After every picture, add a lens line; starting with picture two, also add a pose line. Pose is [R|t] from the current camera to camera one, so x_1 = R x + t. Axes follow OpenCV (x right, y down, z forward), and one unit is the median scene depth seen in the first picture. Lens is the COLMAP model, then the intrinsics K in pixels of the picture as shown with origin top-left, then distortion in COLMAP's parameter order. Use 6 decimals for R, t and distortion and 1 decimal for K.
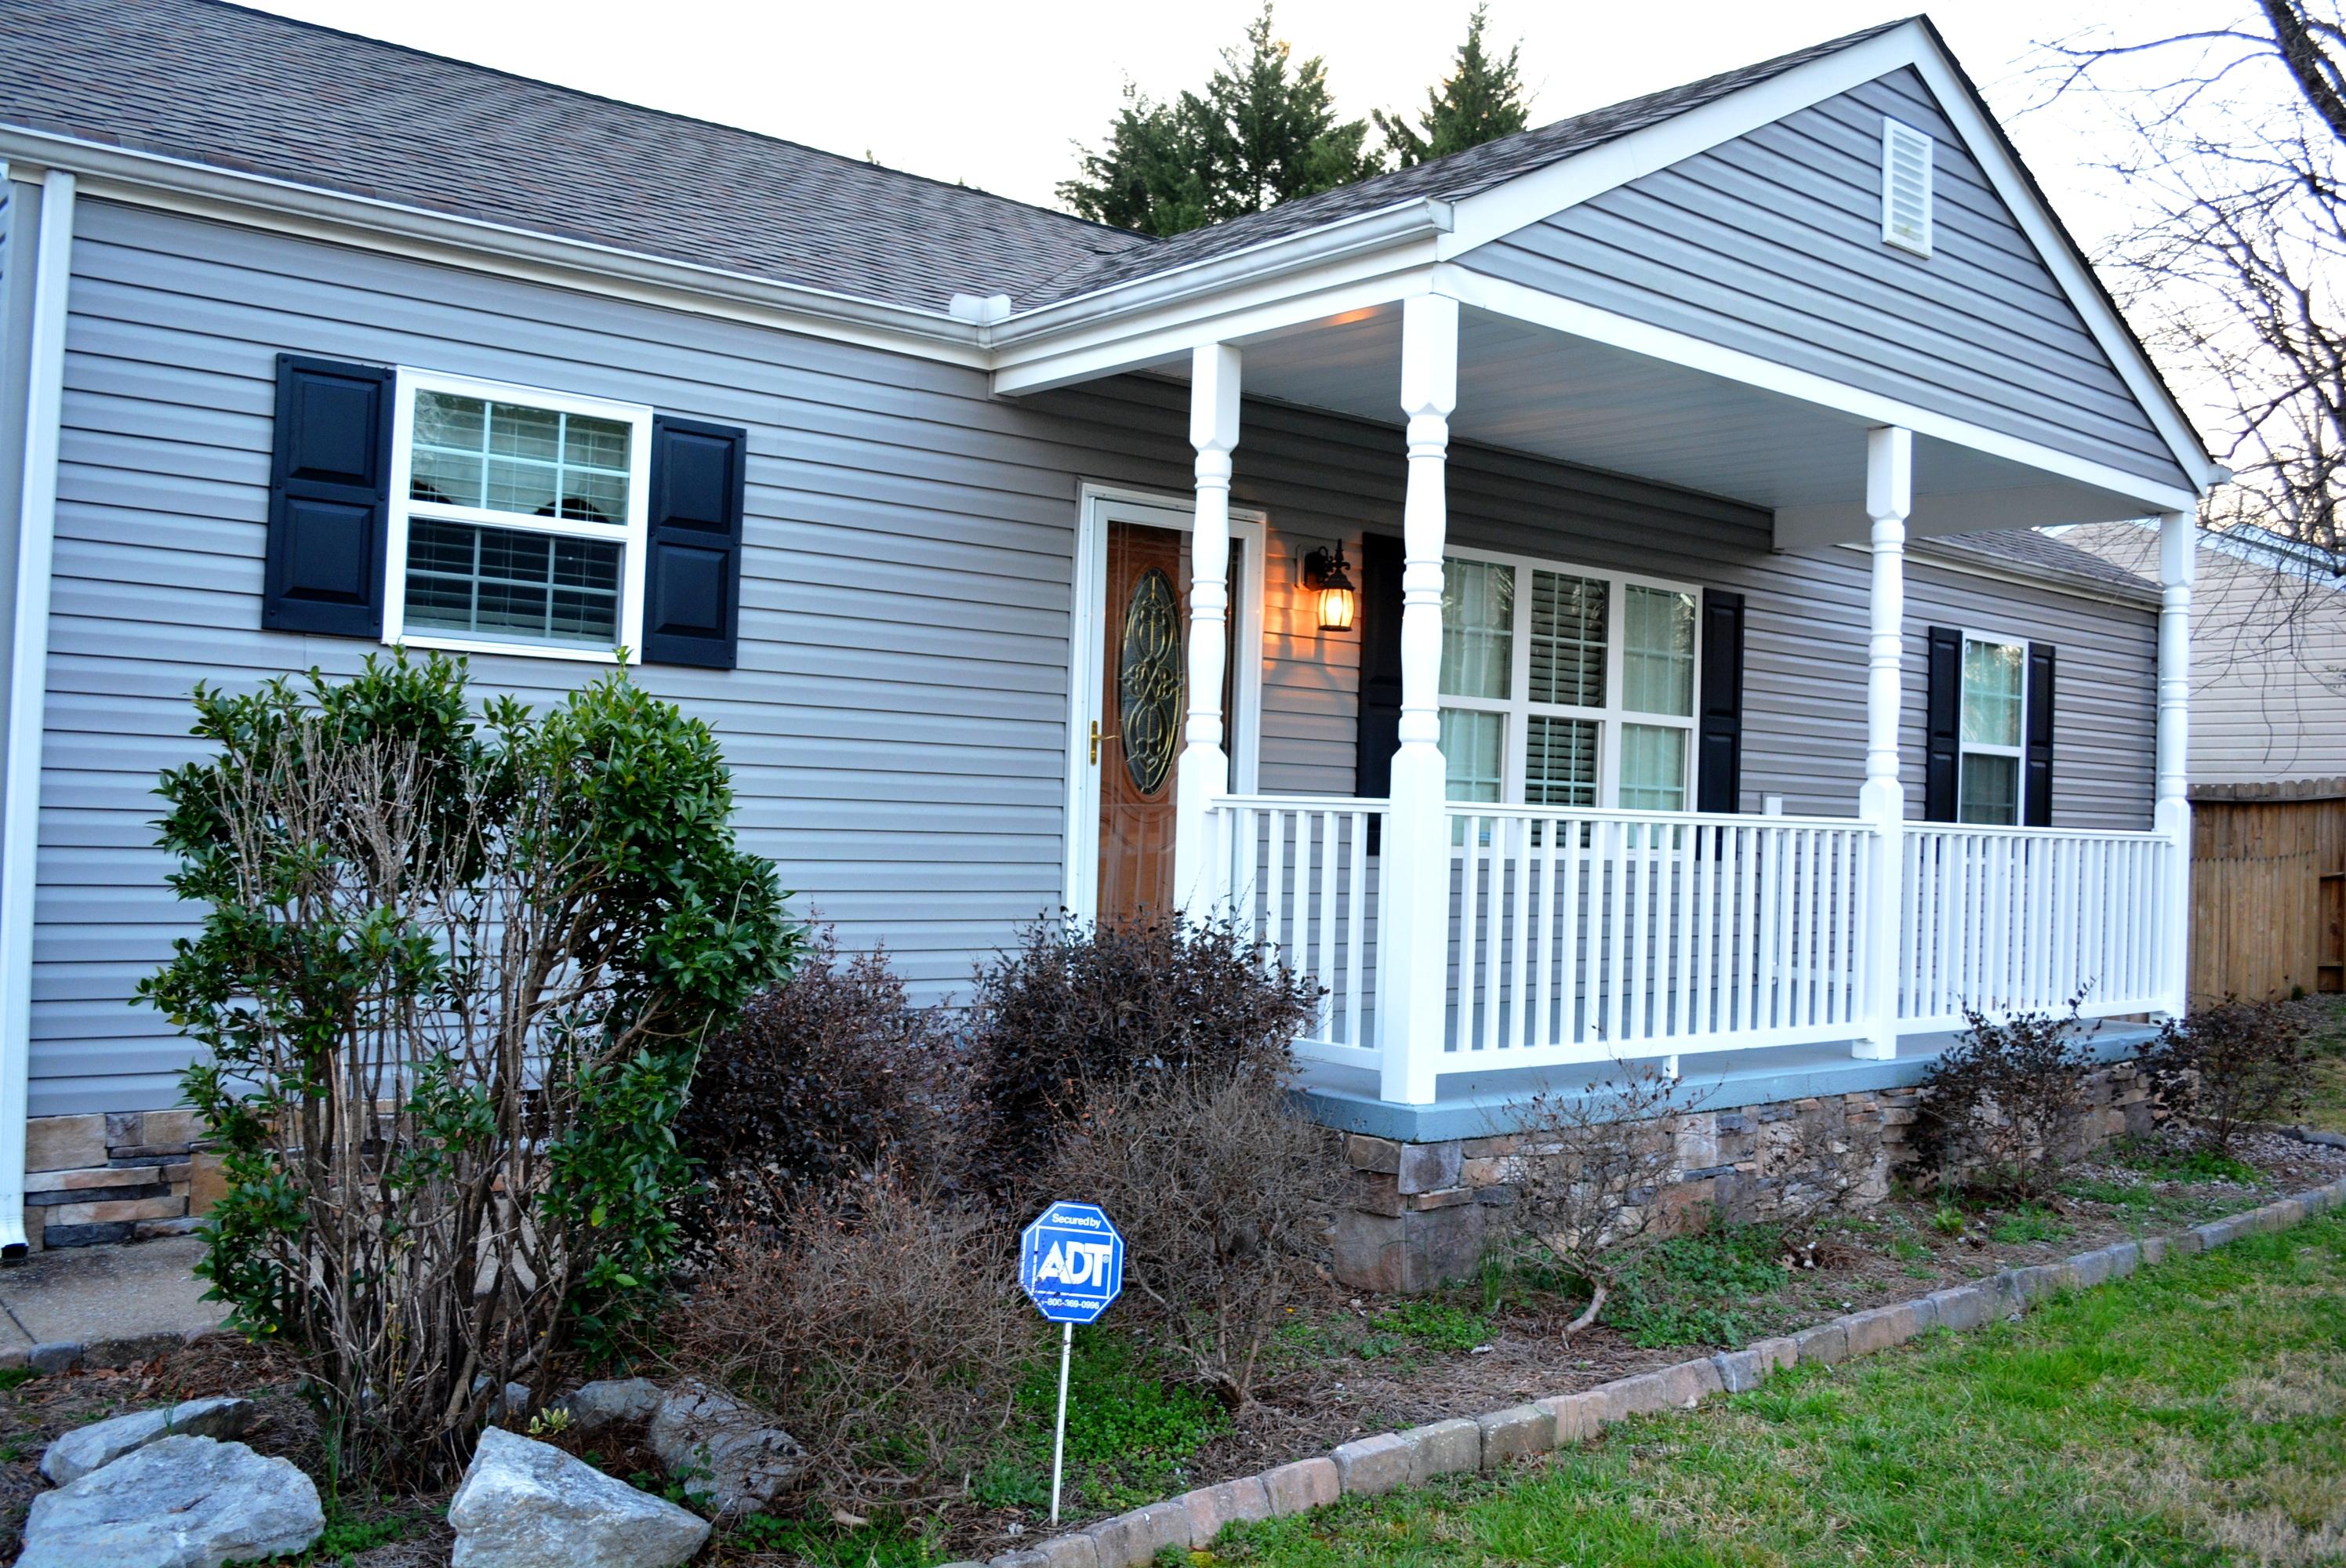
lens RADIAL K [[2040.2, 0, 1173.0], [0, 2040.2, 784.0], [0, 0, 1]] dist [-0.071844, -0.001280]
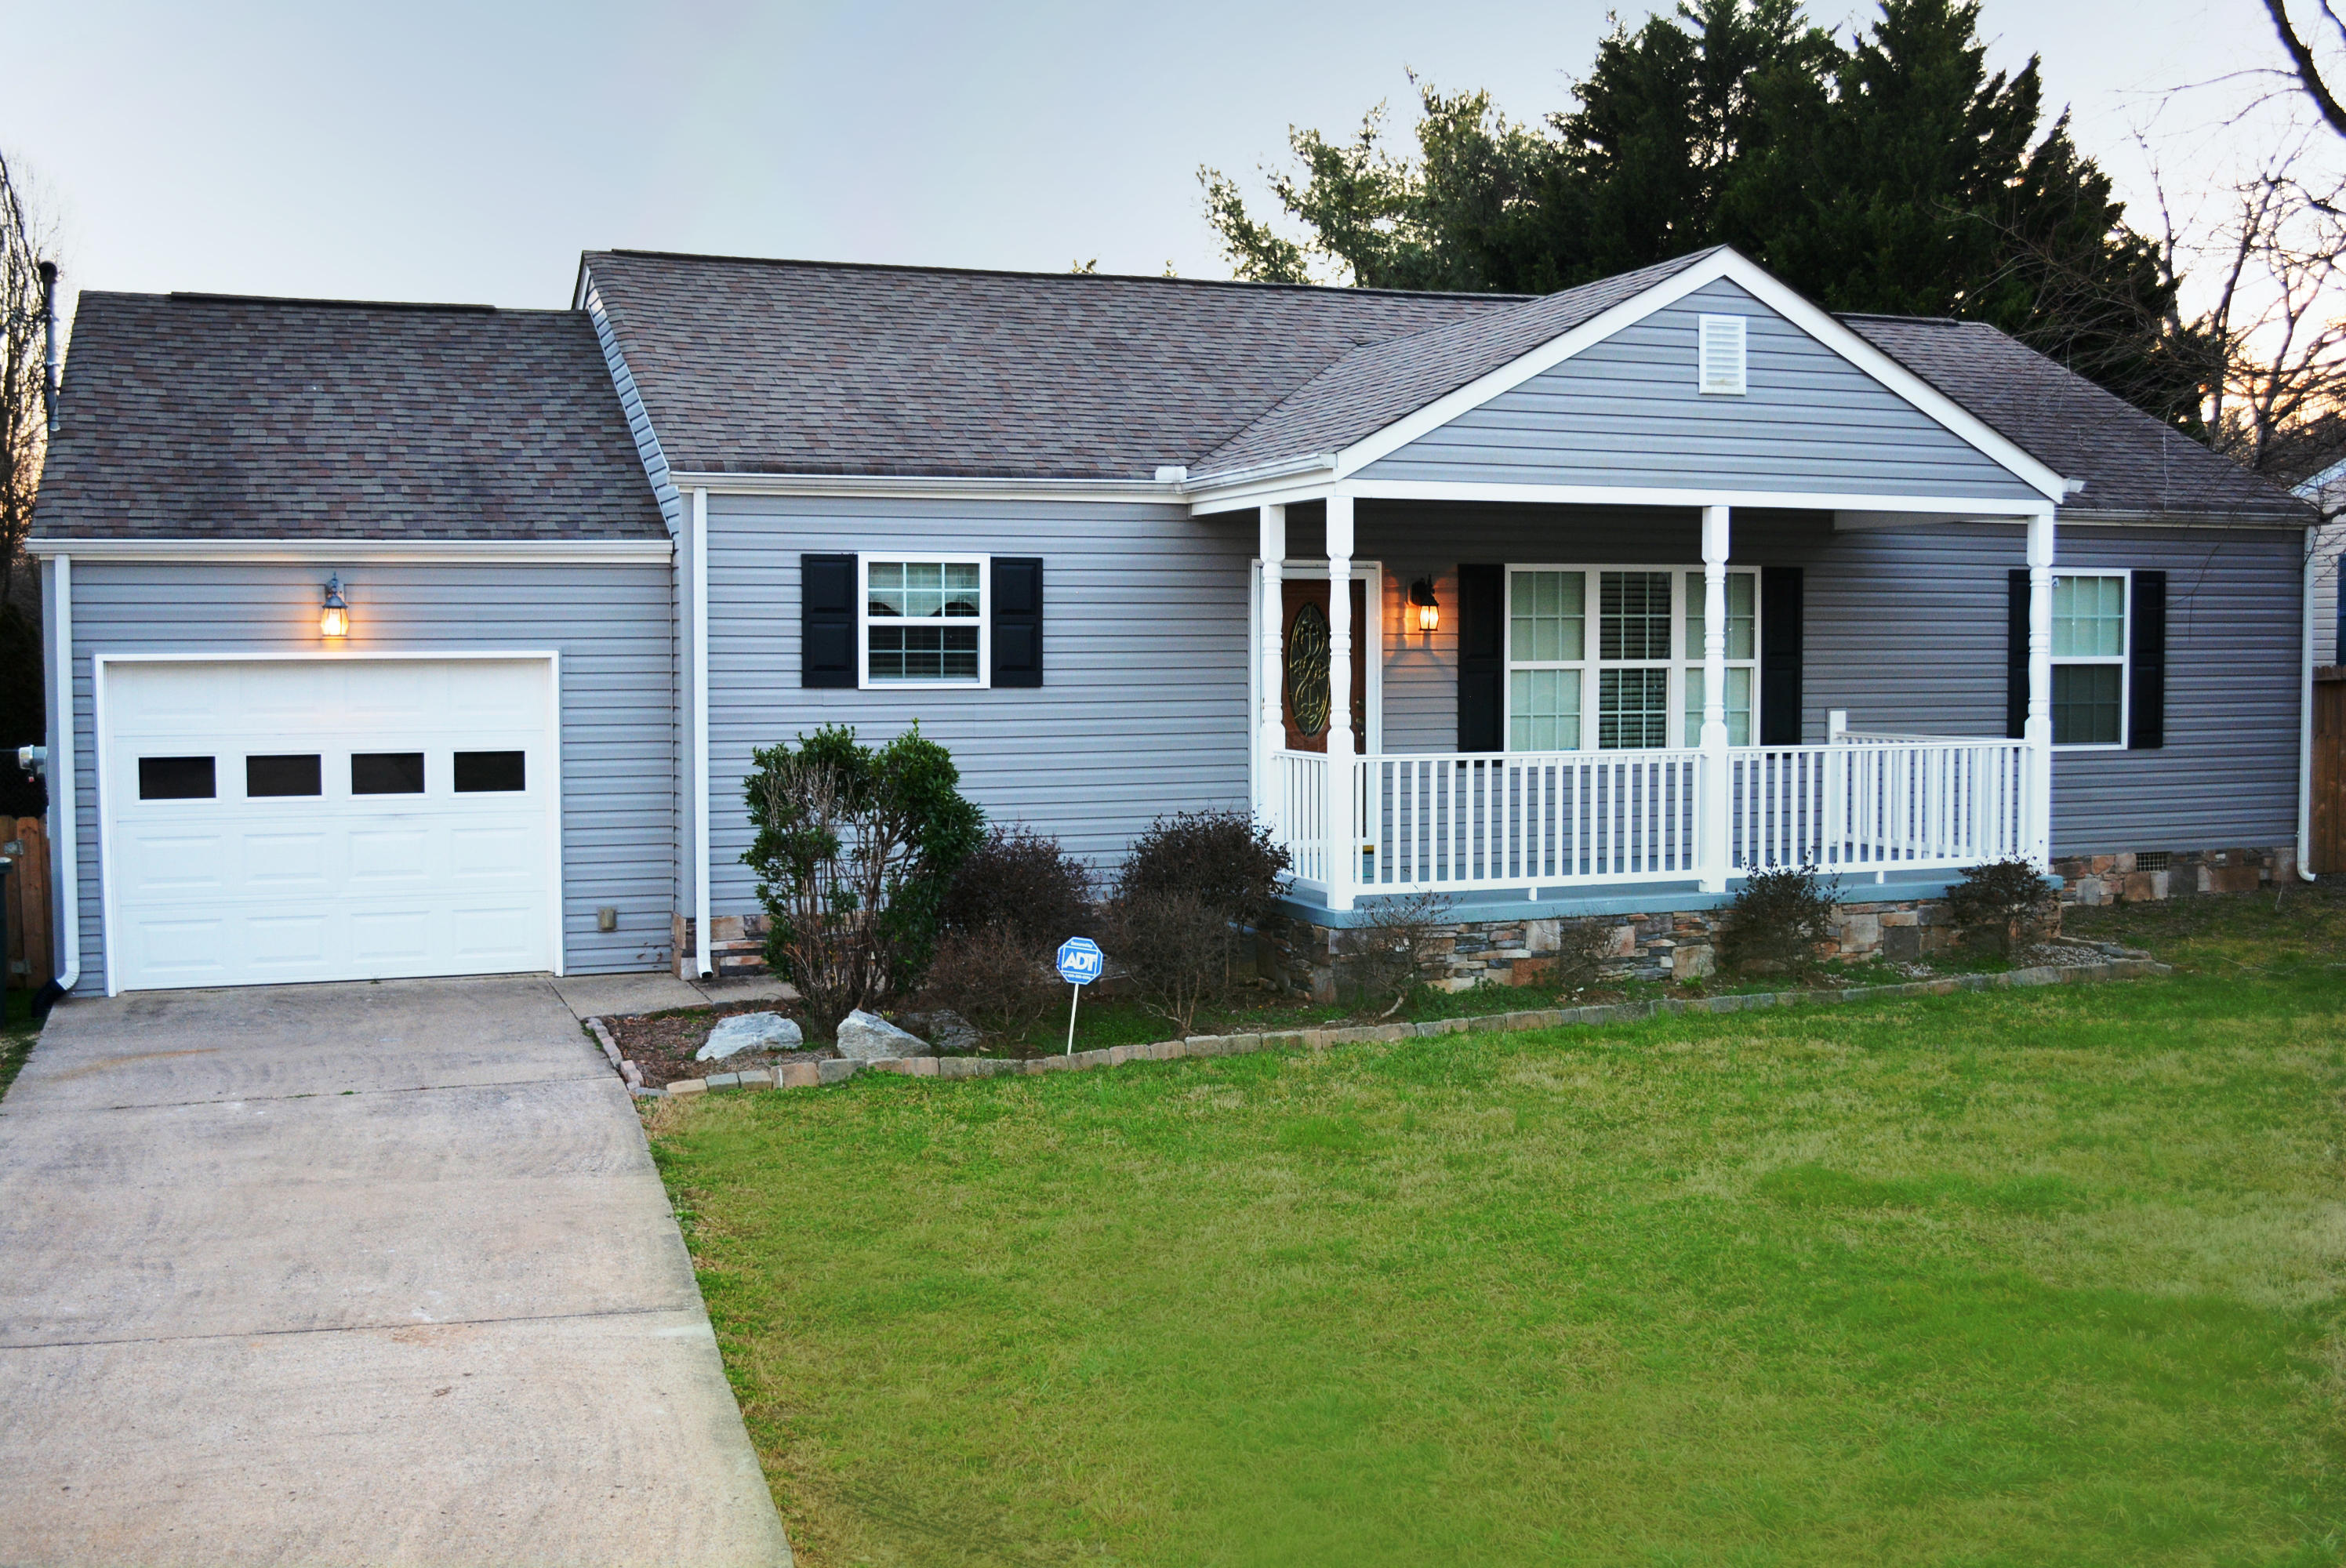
lens RADIAL K [[2311.5, 0, 1173.0], [0, 2311.5, 784.0], [0, 0, 1]] dist [-0.055546, -0.001085]
pose [[0.944797, -0.017350, -0.327197, 0.632426], [0.040053, 0.997223, 0.062779, -0.100826], [0.325199, -0.072419, 0.942869, -1.043946]]
